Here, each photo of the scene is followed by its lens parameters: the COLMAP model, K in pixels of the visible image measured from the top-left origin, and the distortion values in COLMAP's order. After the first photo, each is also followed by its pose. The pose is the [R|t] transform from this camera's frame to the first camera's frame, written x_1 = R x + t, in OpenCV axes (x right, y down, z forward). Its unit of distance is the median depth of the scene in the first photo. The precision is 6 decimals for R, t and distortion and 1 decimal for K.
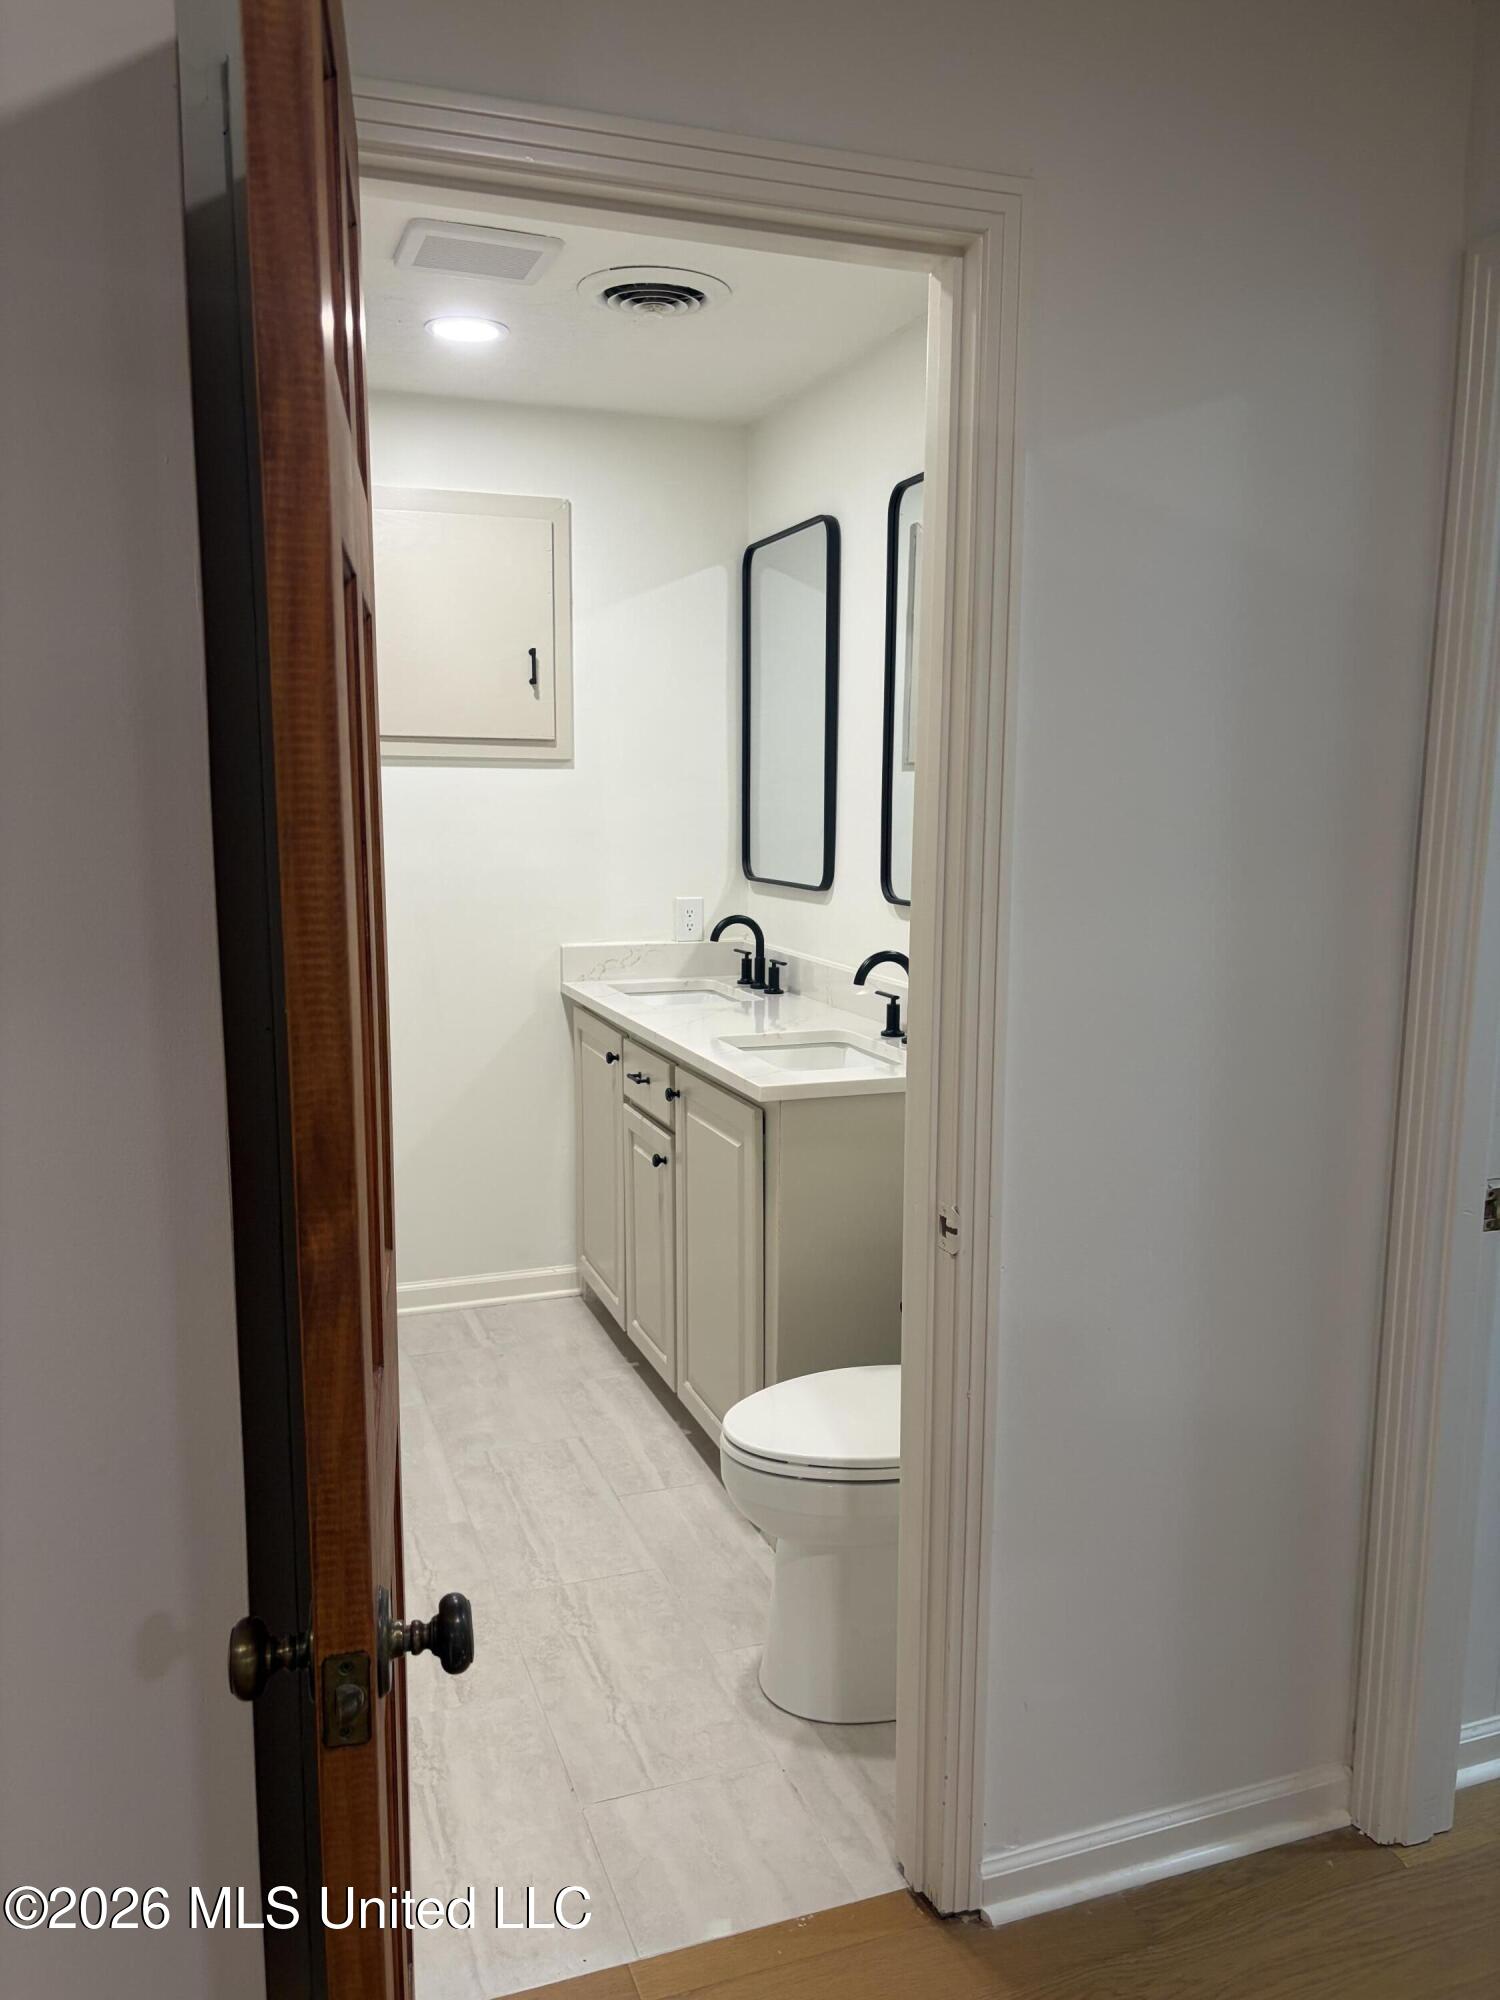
lens RADIAL K [[1510.1, 0, 744.6], [0, 1510.1, 1036.3], [0, 0, 1]] dist [0.055799, -0.064446]
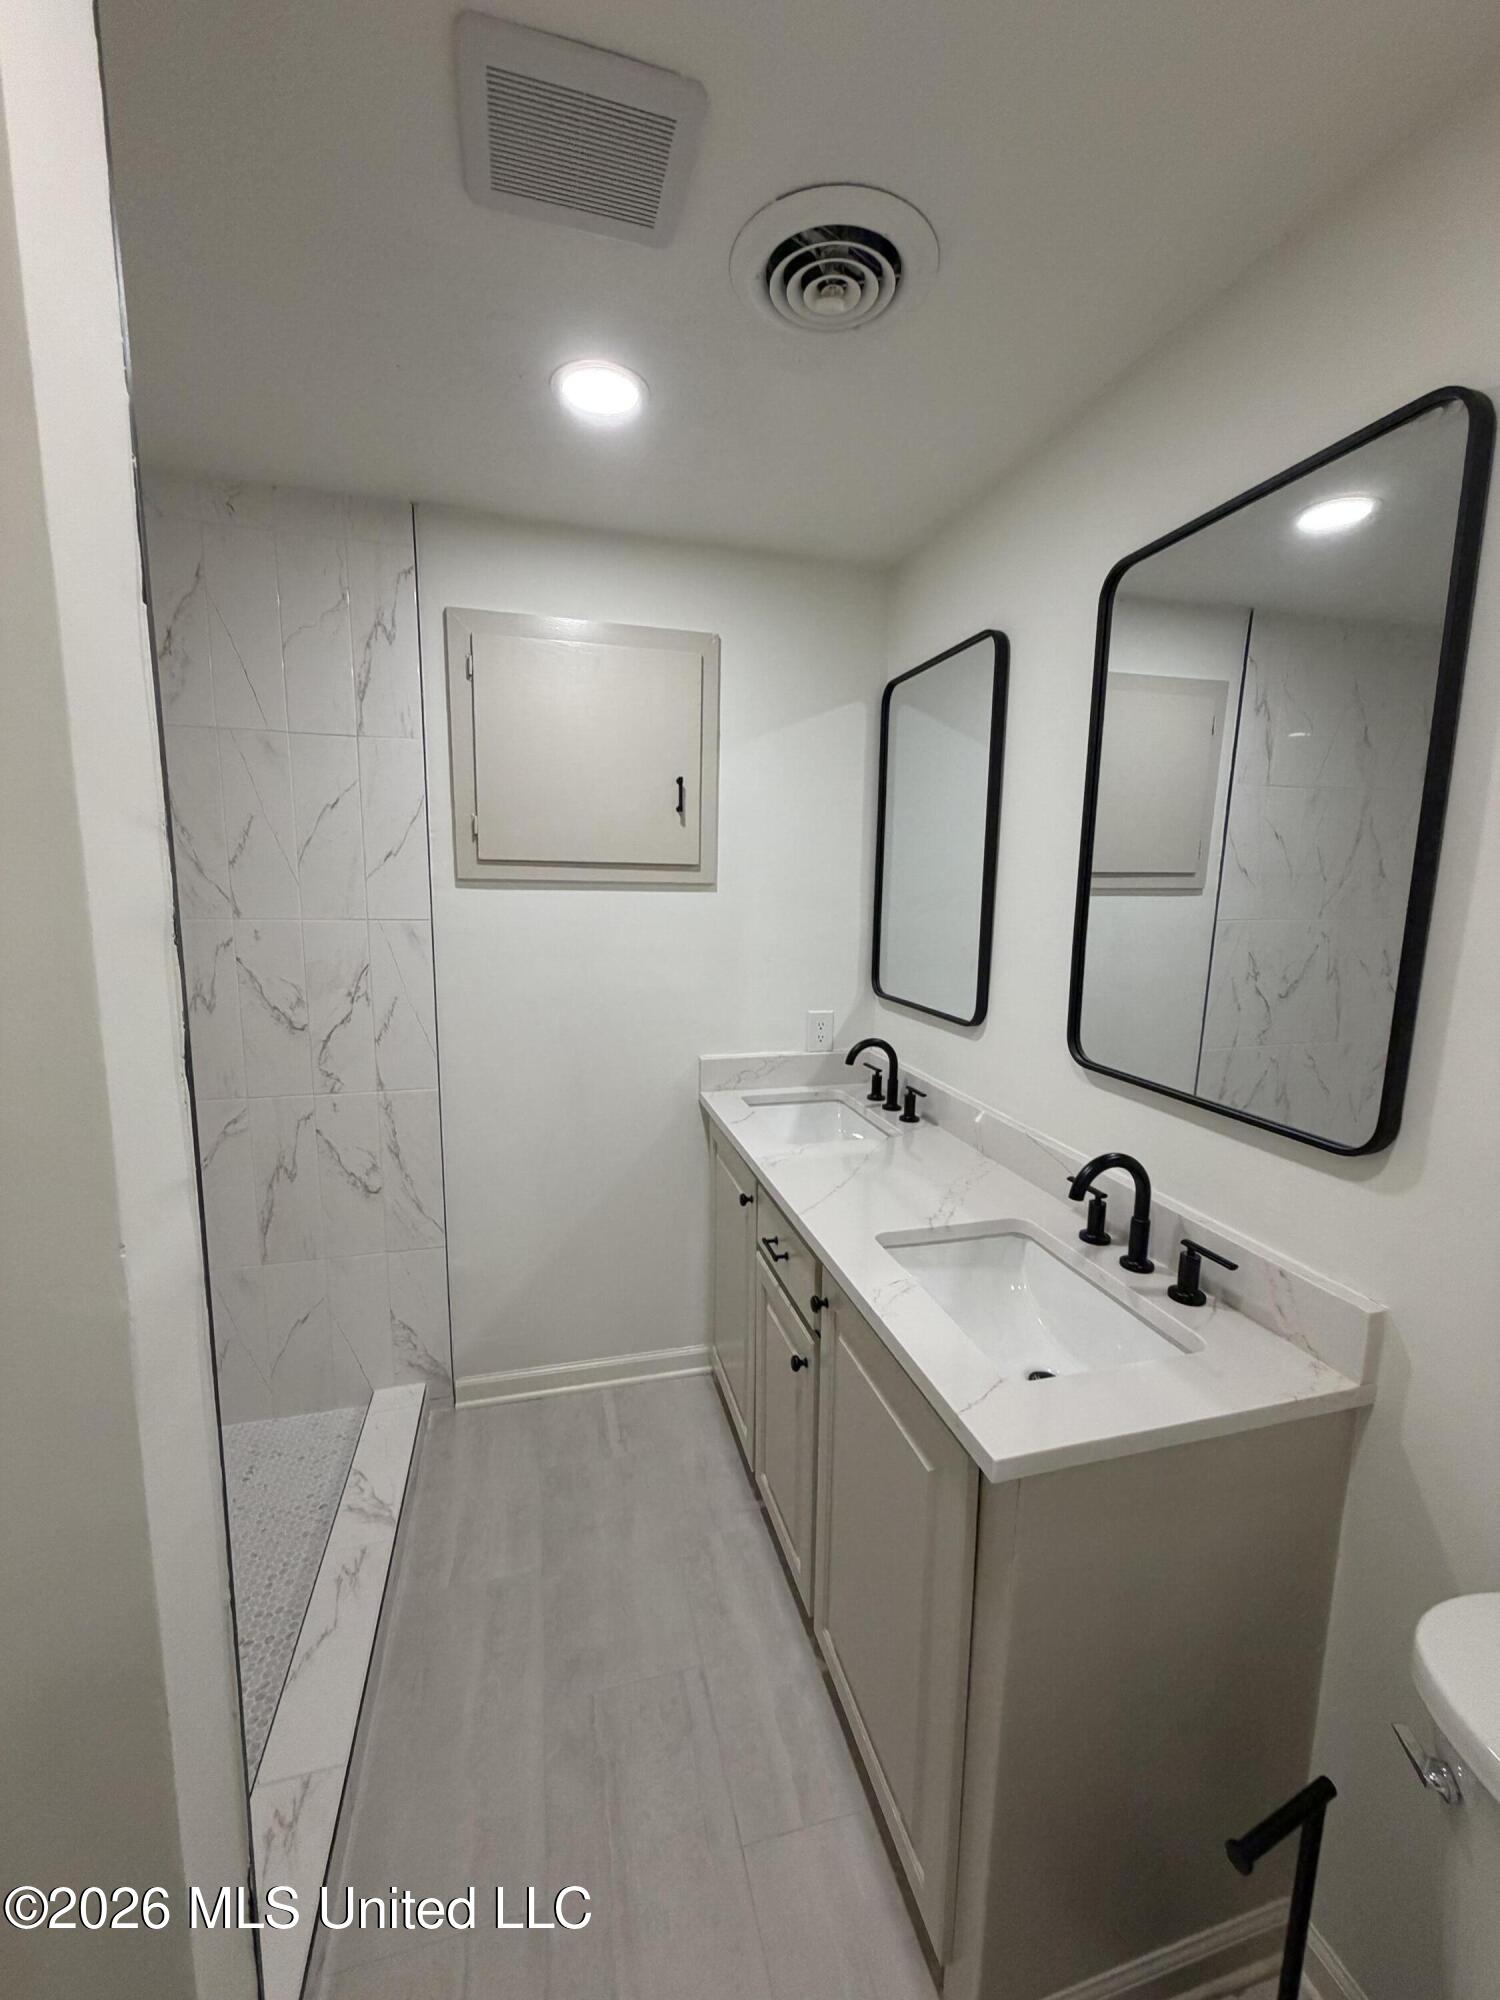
lens RADIAL K [[799.5, 0, 749.8], [0, 799.5, 998.6], [0, 0, 1]] dist [0.000548, 0.000738]
pose [[0.996529, 0.023296, -0.079925, -0.044854], [-0.024373, 0.999624, -0.012530, -0.098457], [0.079604, 0.014435, 0.996722, 0.458822]]
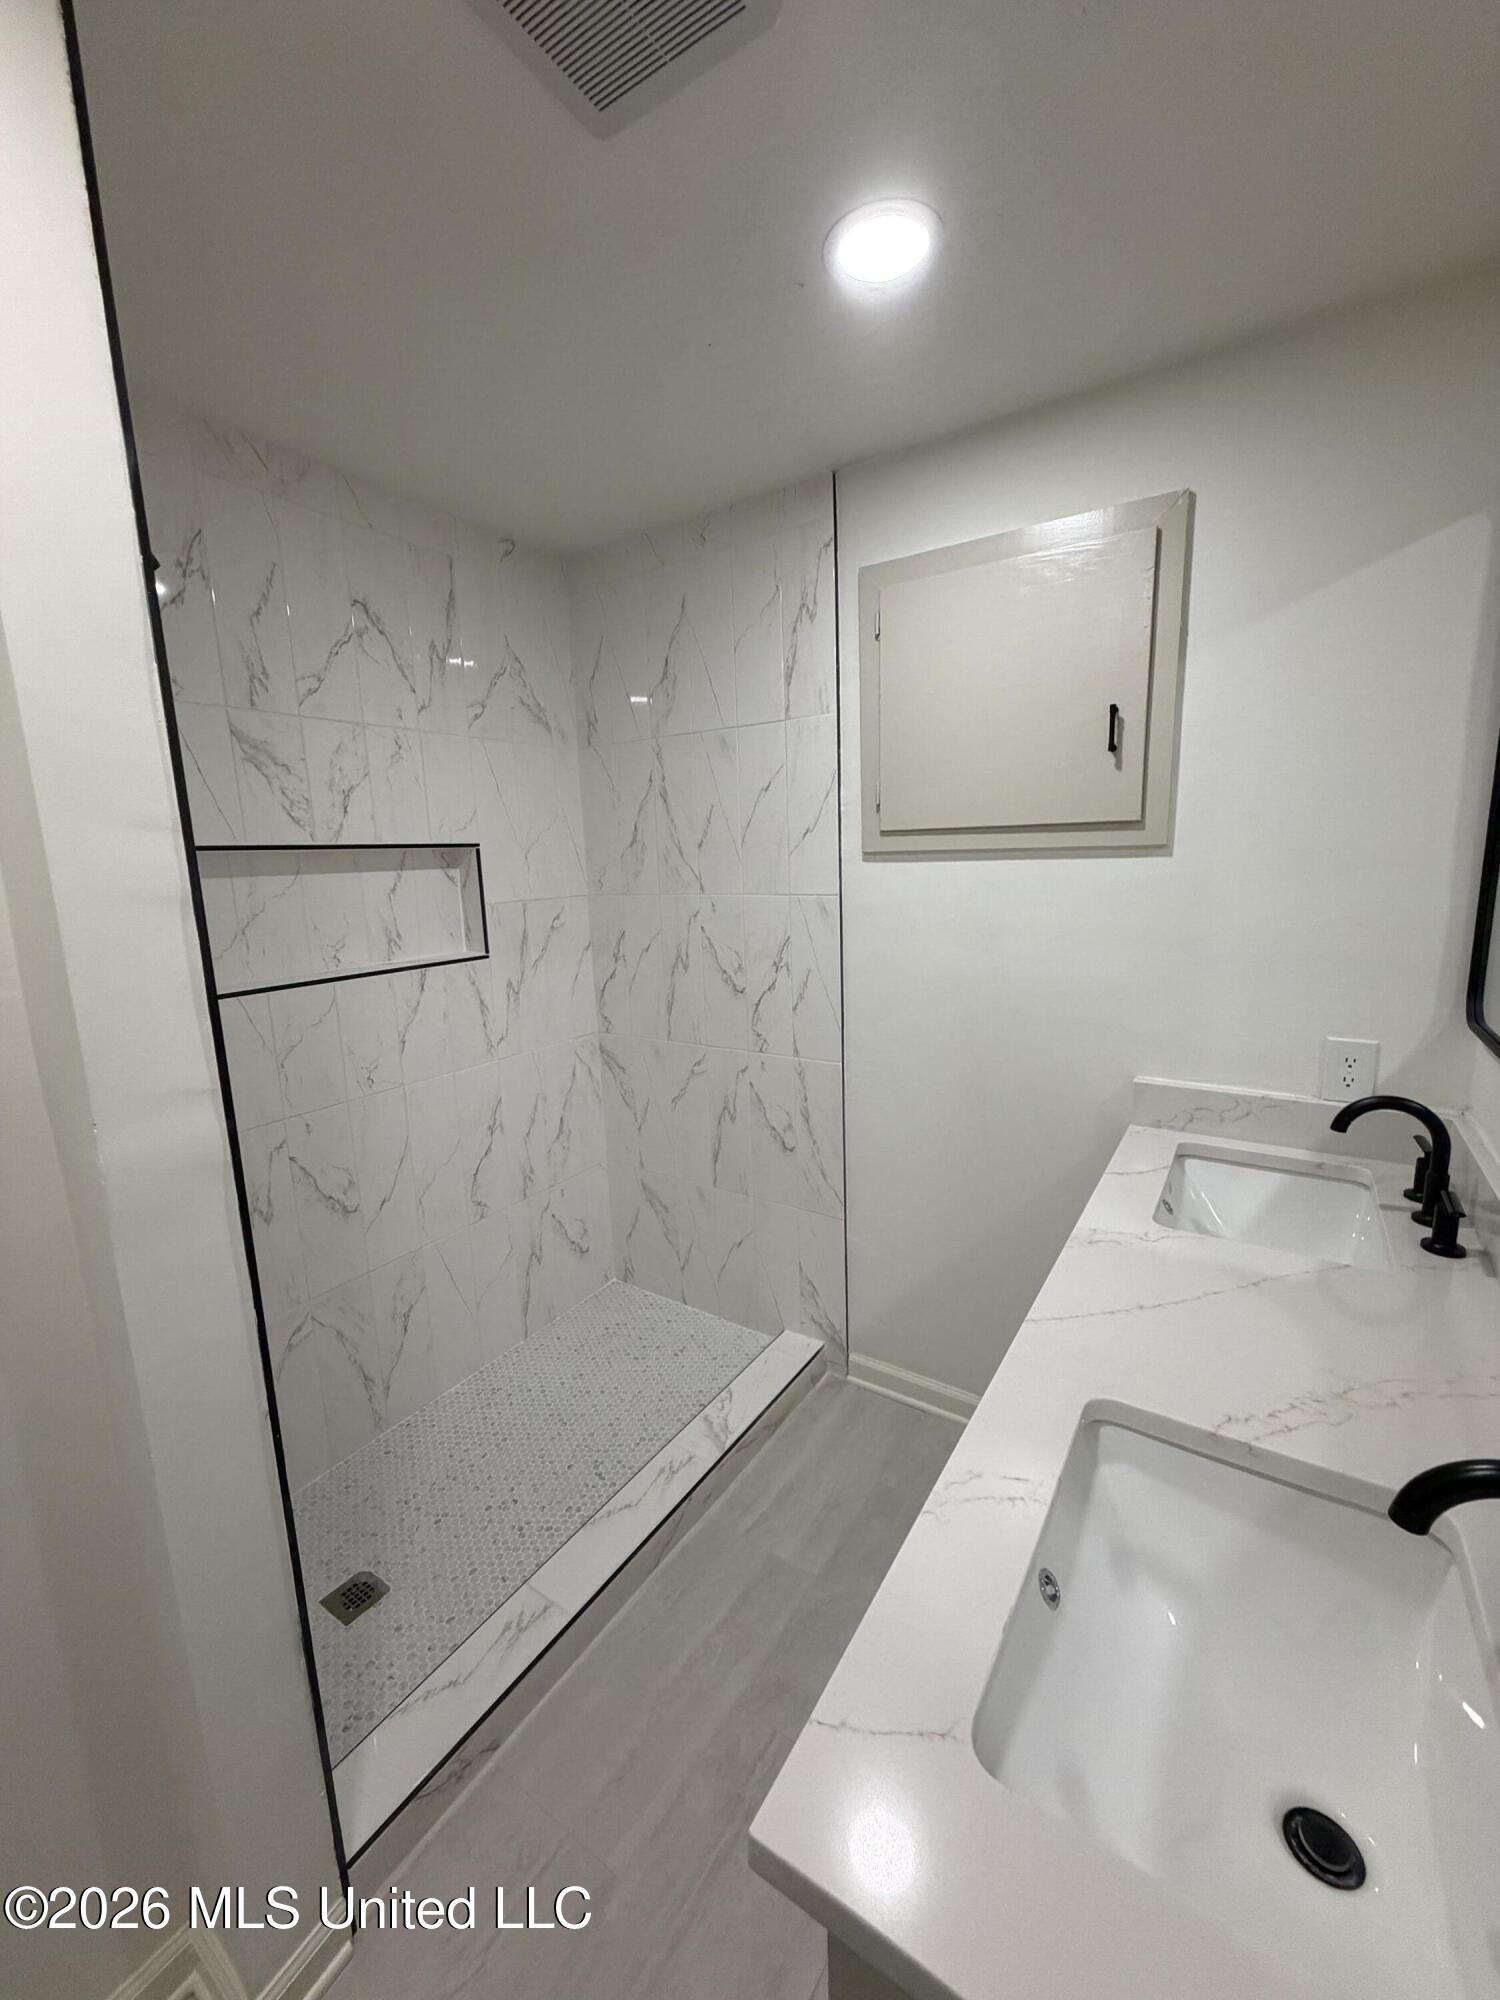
lens RADIAL K [[799.5, 0, 744.0], [0, 799.5, 998.3], [0, 0, 1]] dist [0.000548, 0.000738]
pose [[0.590950, 0.119567, -0.797798, 0.091869], [-0.099175, 0.992221, 0.075244, -0.117415], [0.800589, 0.034656, 0.598211, 0.602390]]
